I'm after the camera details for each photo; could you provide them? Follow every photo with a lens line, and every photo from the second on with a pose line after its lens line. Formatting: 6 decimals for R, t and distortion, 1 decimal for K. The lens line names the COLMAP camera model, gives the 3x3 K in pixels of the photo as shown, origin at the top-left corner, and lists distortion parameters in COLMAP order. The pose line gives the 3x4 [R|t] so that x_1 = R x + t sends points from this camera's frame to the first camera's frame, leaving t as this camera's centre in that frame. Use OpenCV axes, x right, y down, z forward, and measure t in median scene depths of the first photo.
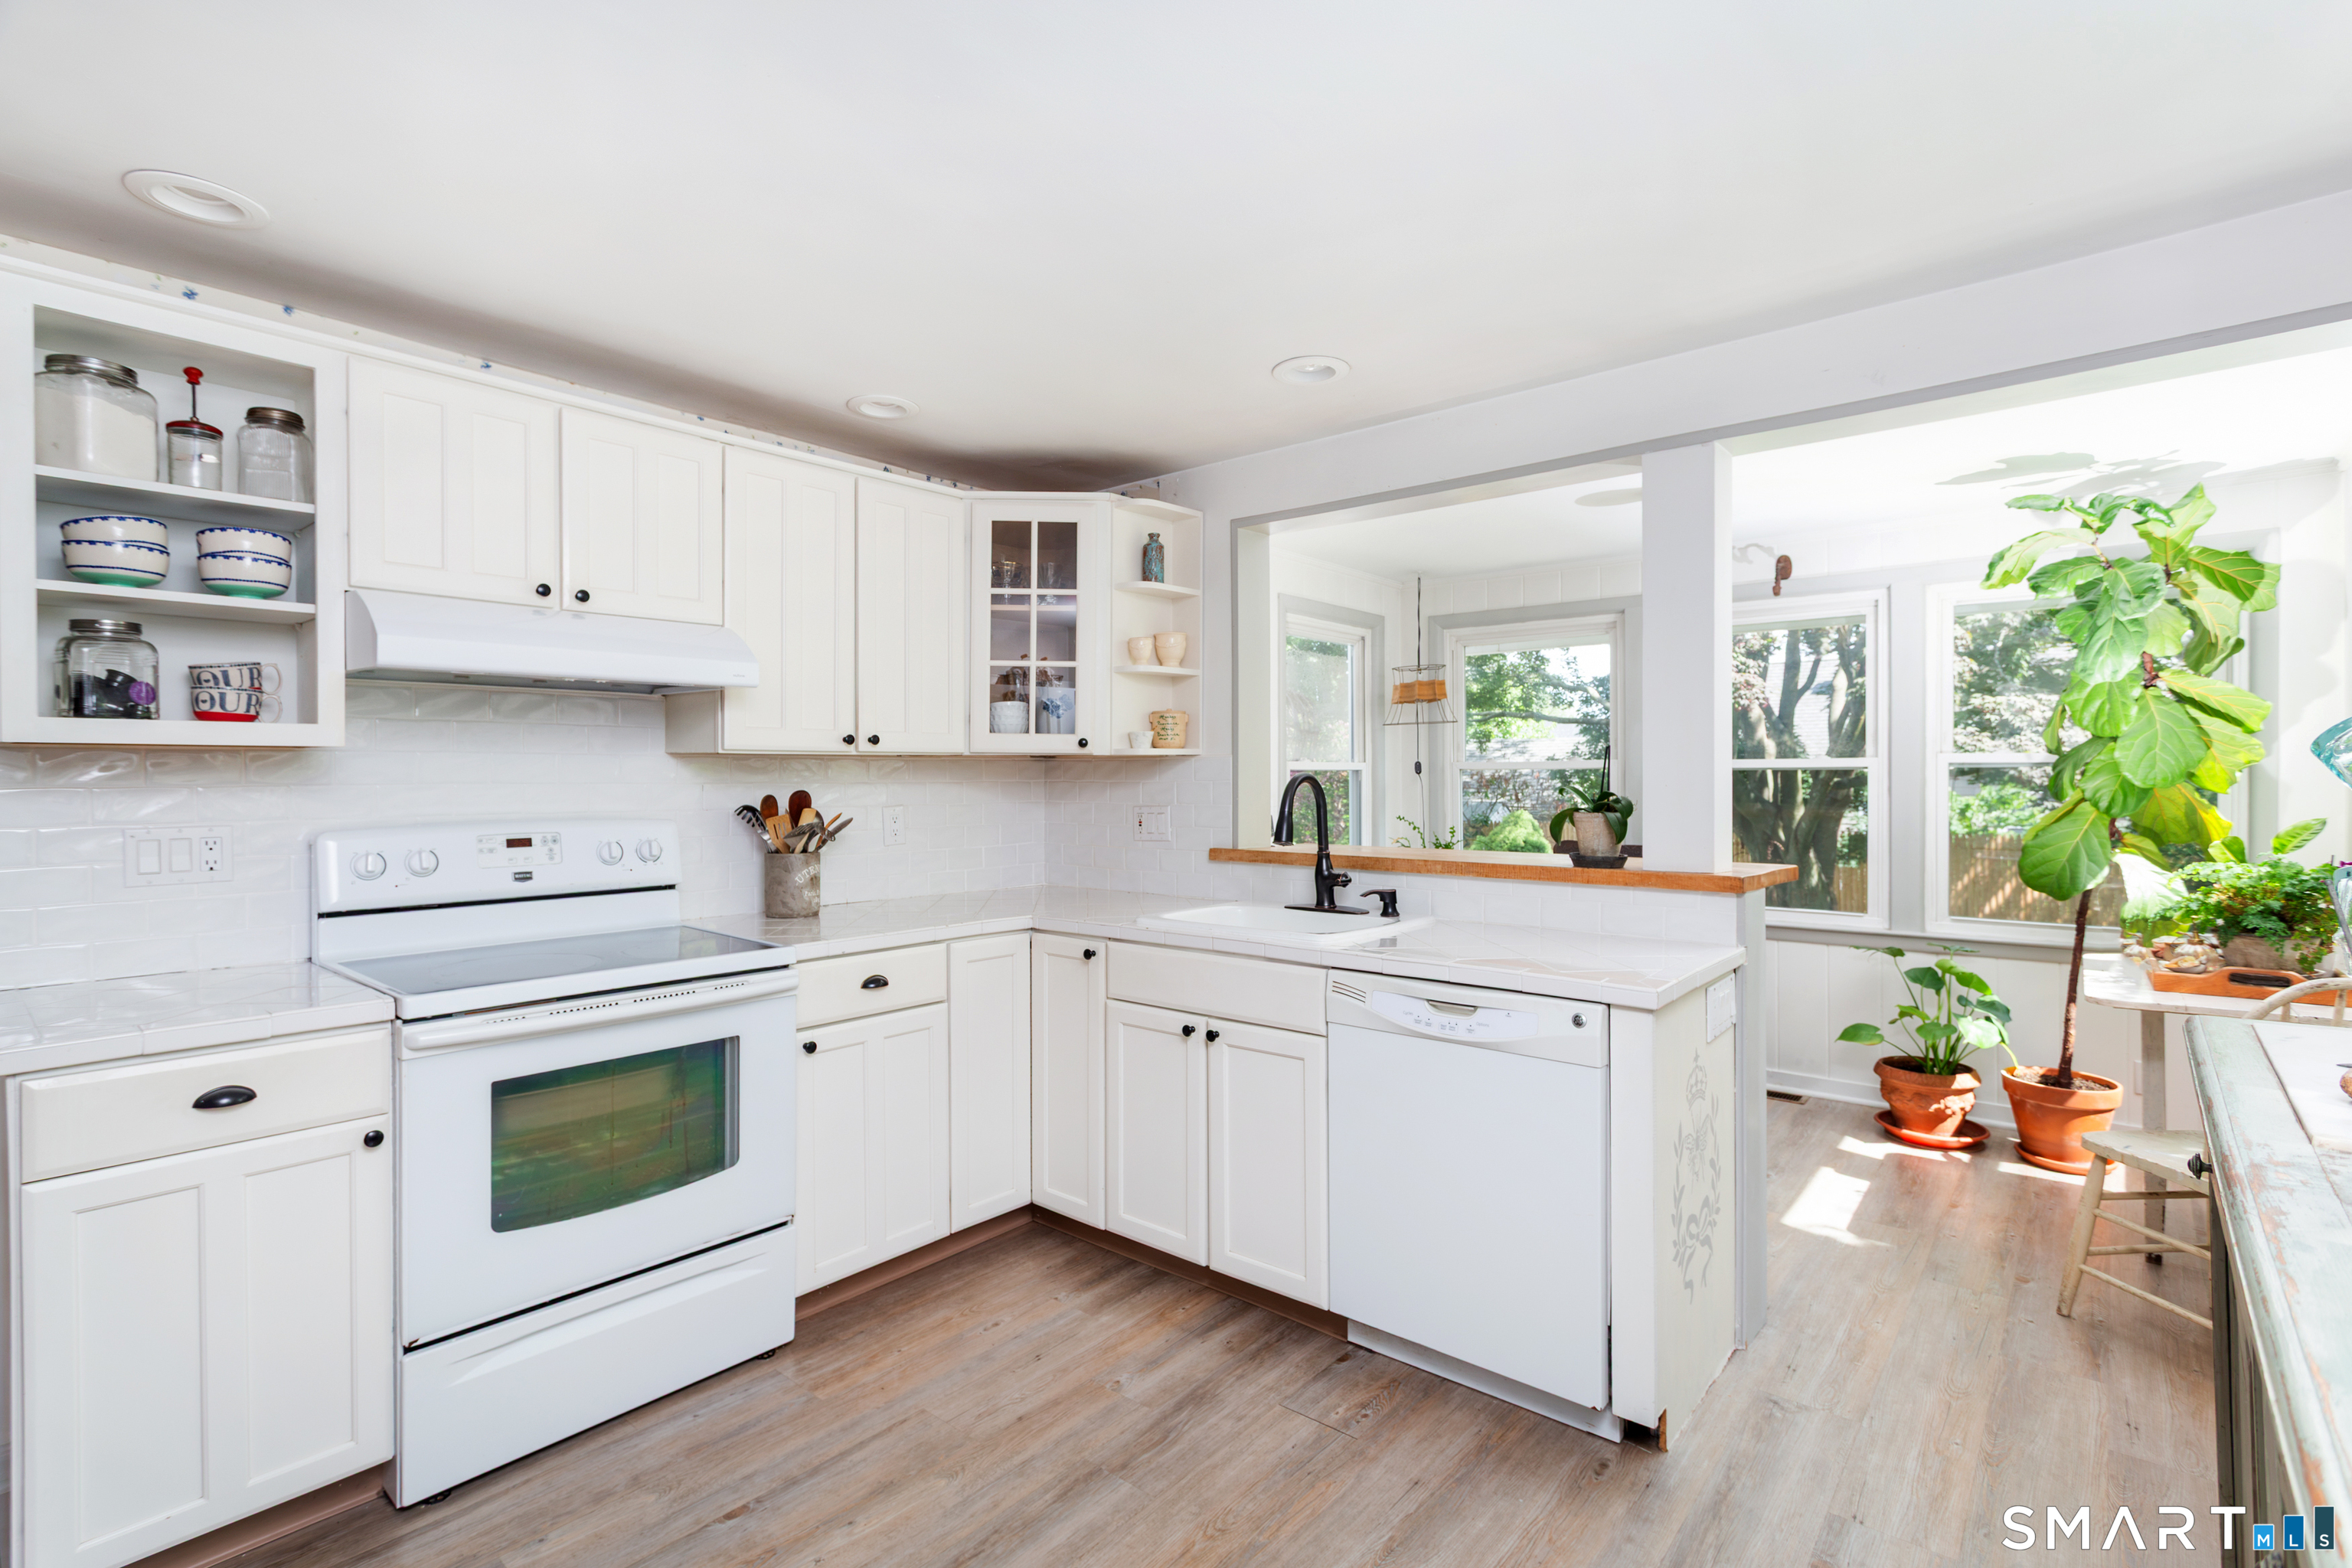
lens RADIAL K [[1107.1, 0, 1168.8], [0, 1107.1, 777.8], [0, 0, 1]] dist [-0.002220, 0.004262]
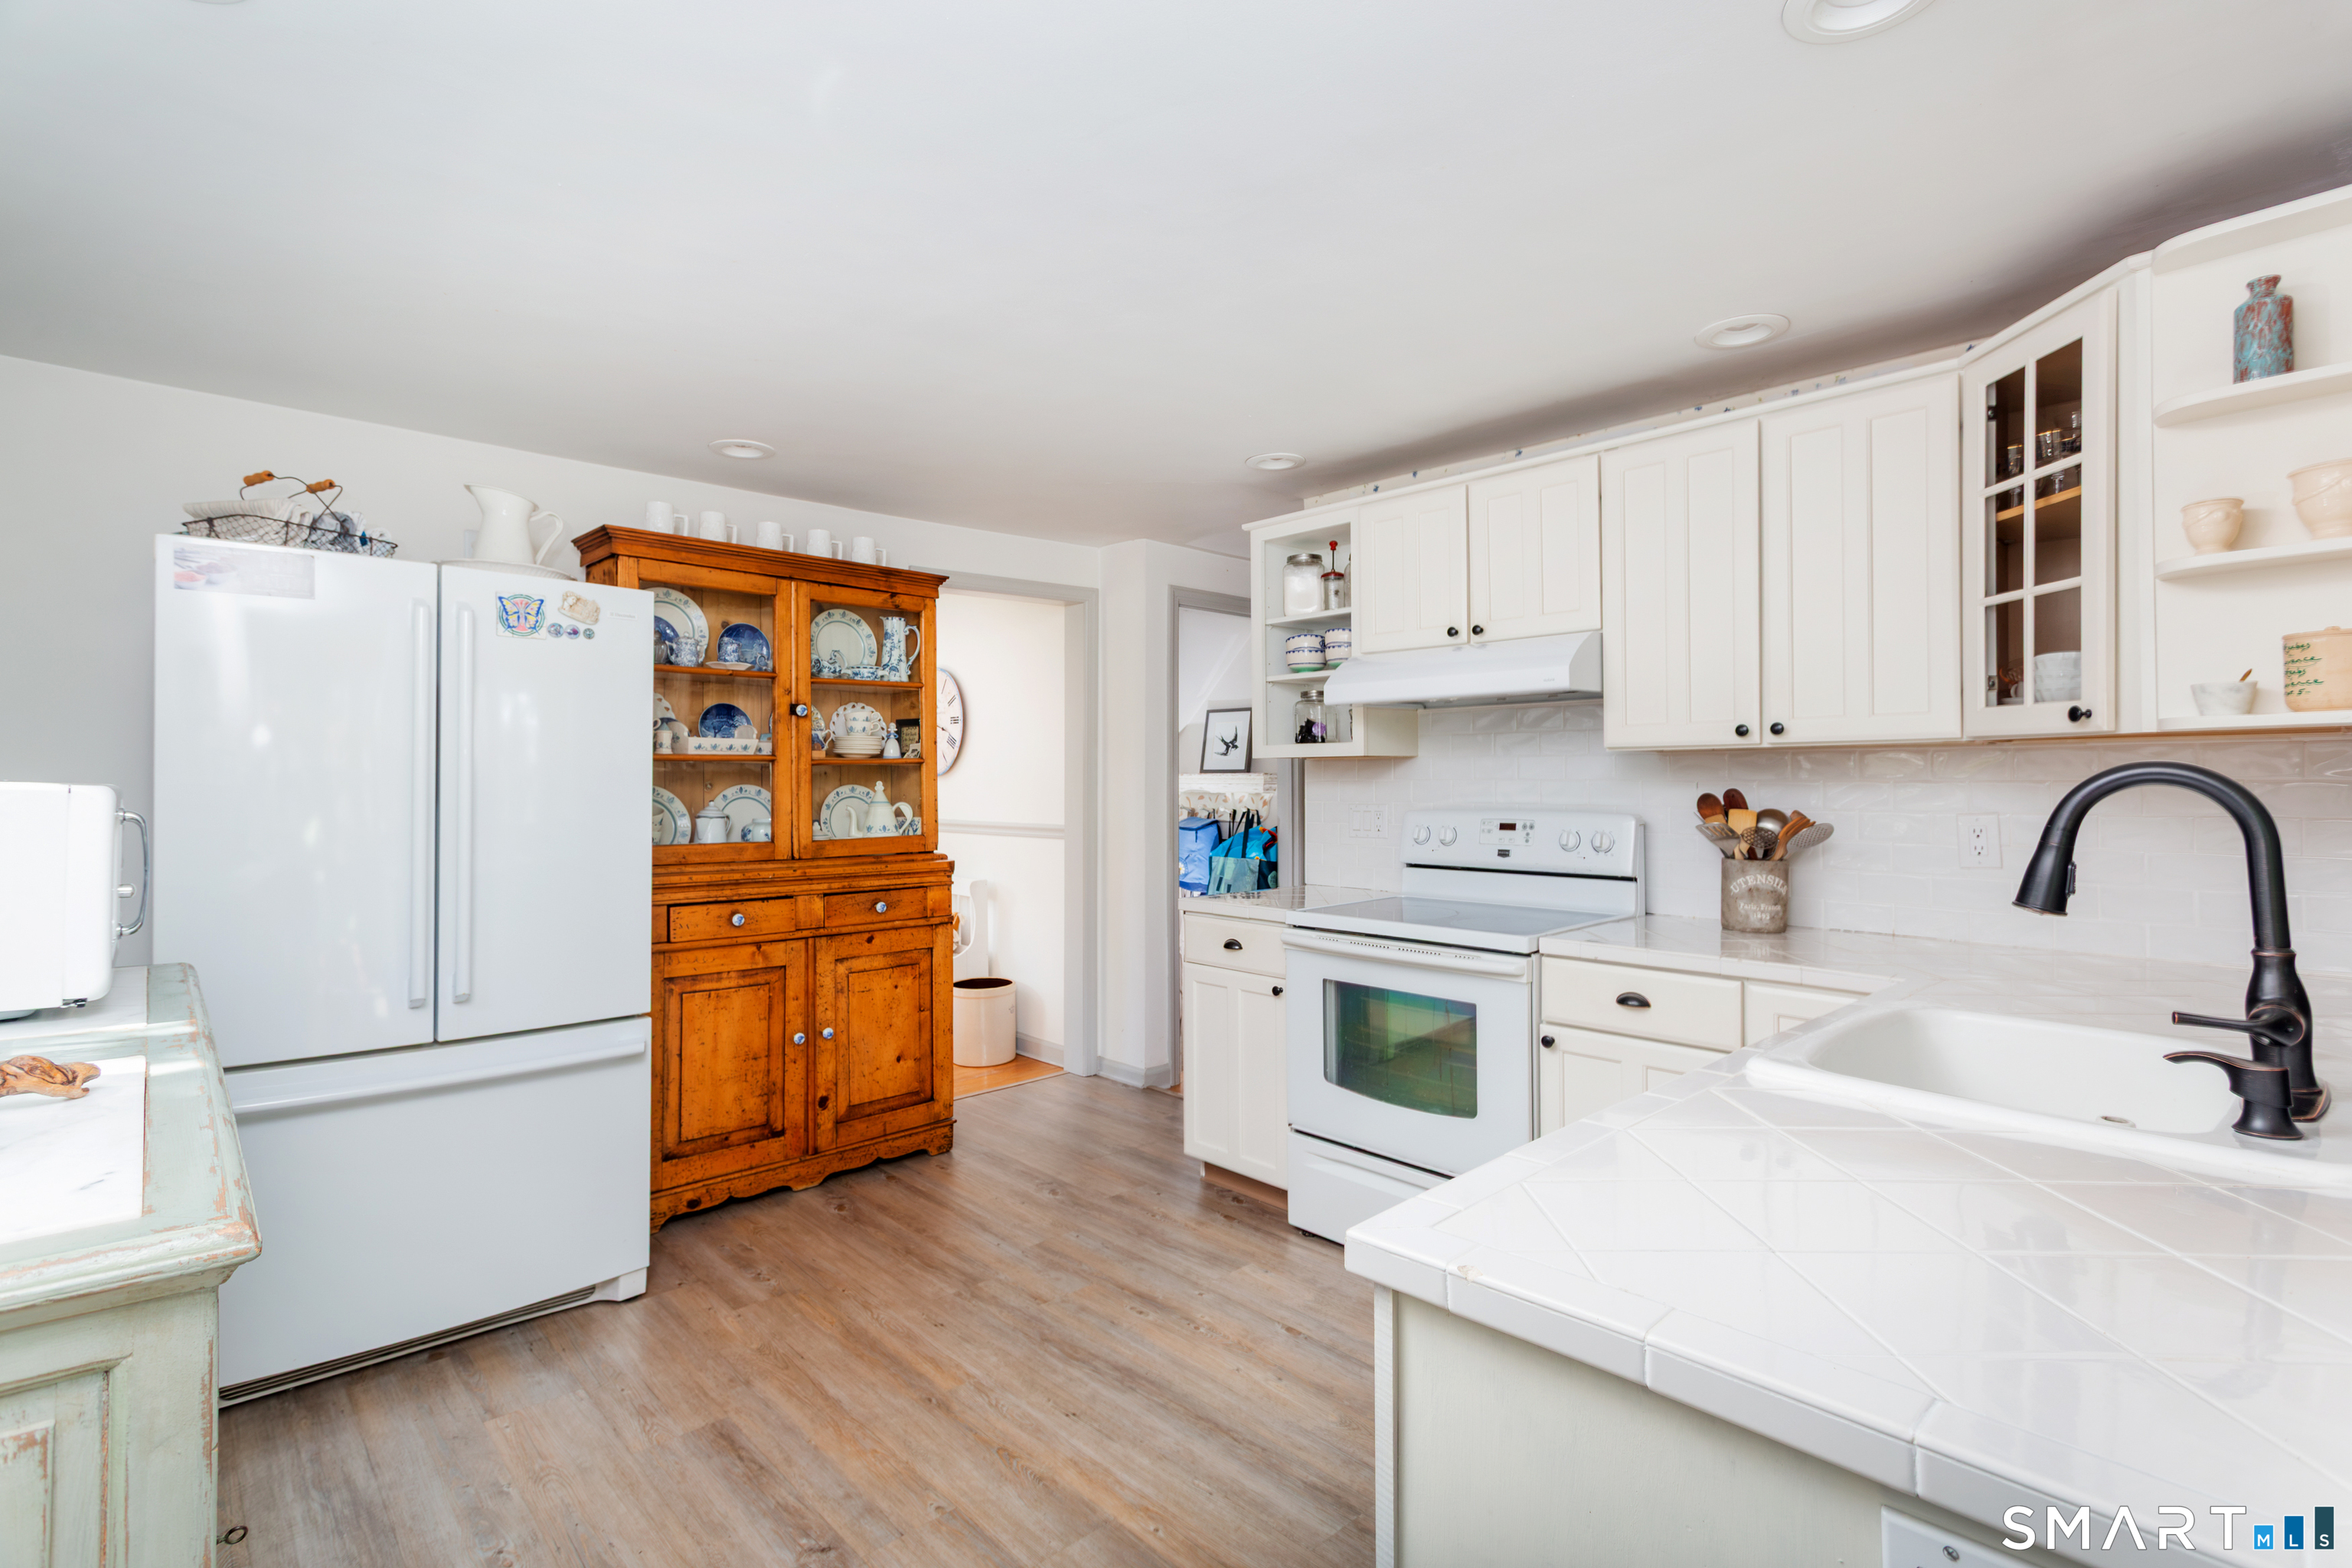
lens RADIAL K [[1107.1, 0, 1172.3], [0, 1107.1, 775.8], [0, 0, 1]] dist [-0.002220, 0.004262]
pose [[-0.114160, 0.001235, -0.993462, 0.691701], [0.002272, 0.999997, 0.000982, -0.001535], [0.993460, -0.002145, -0.114163, 0.742302]]
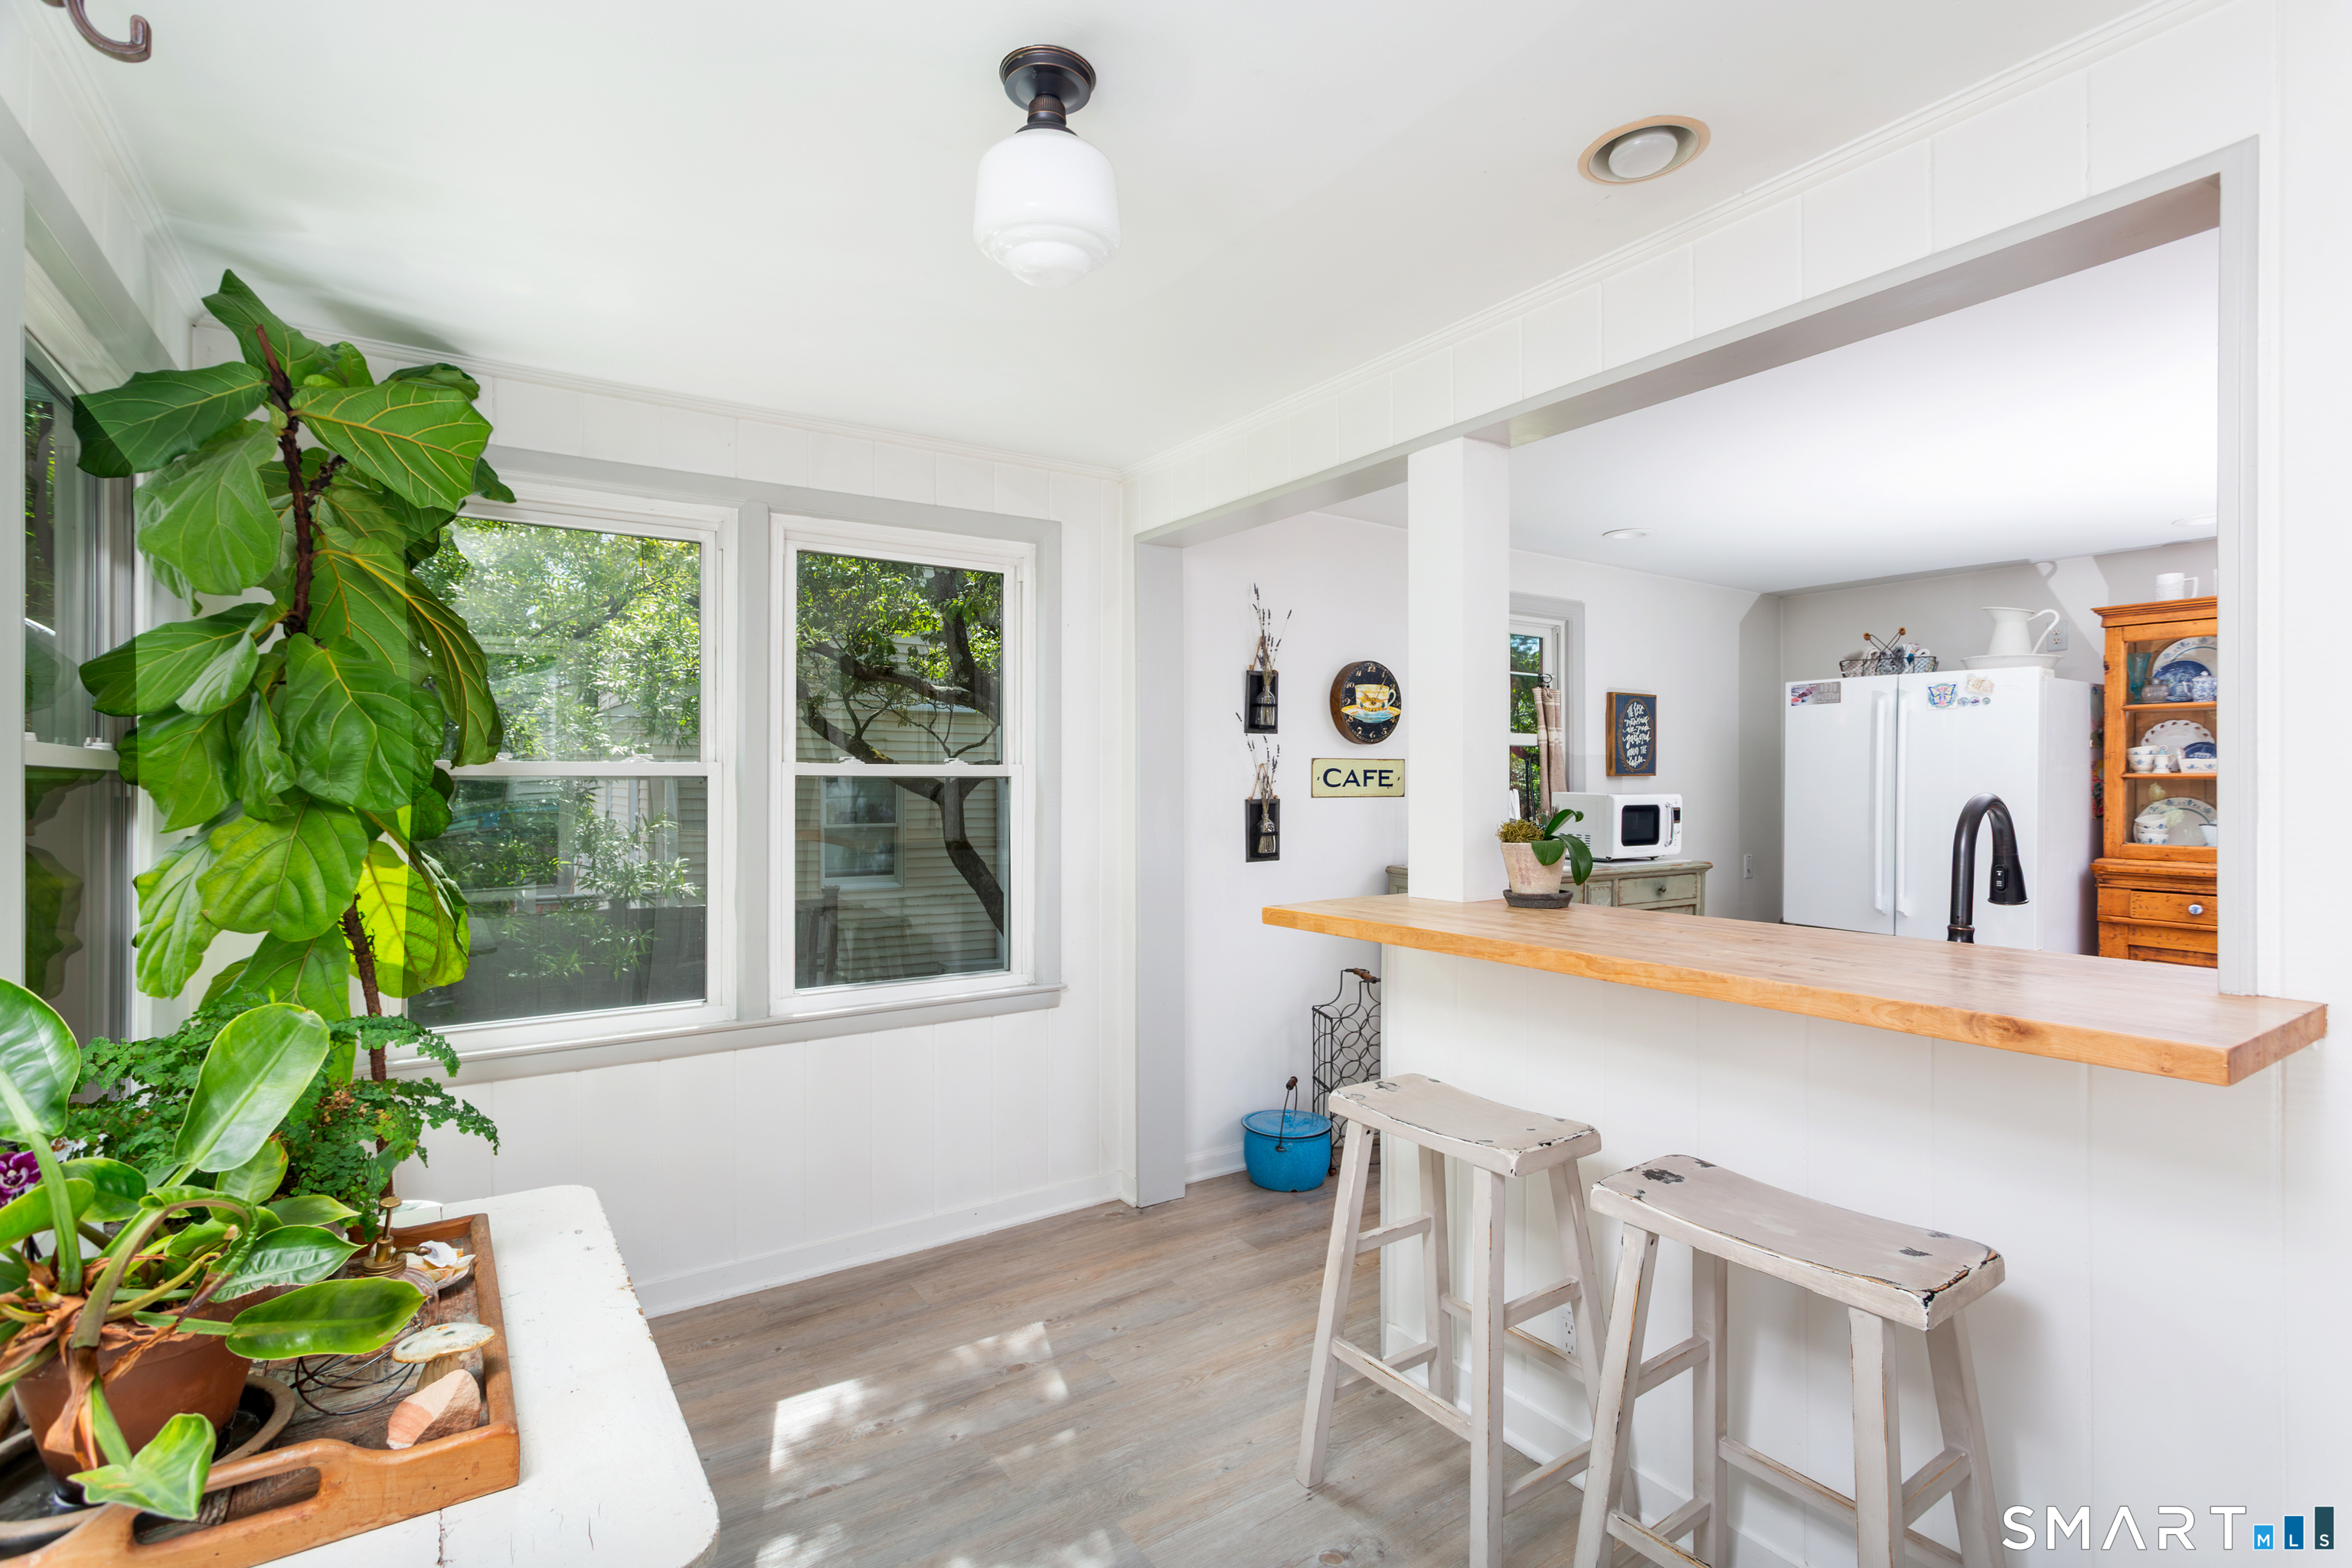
lens RADIAL K [[1107.1, 0, 1185.5], [0, 1107.1, 785.1], [0, 0, 1]] dist [-0.002220, 0.004262]
pose [[-0.962174, 0.000490, 0.272435, 0.430893], [0.000964, 0.999998, 0.001606, -0.013262], [-0.272434, 0.001808, -0.962173, 1.945469]]
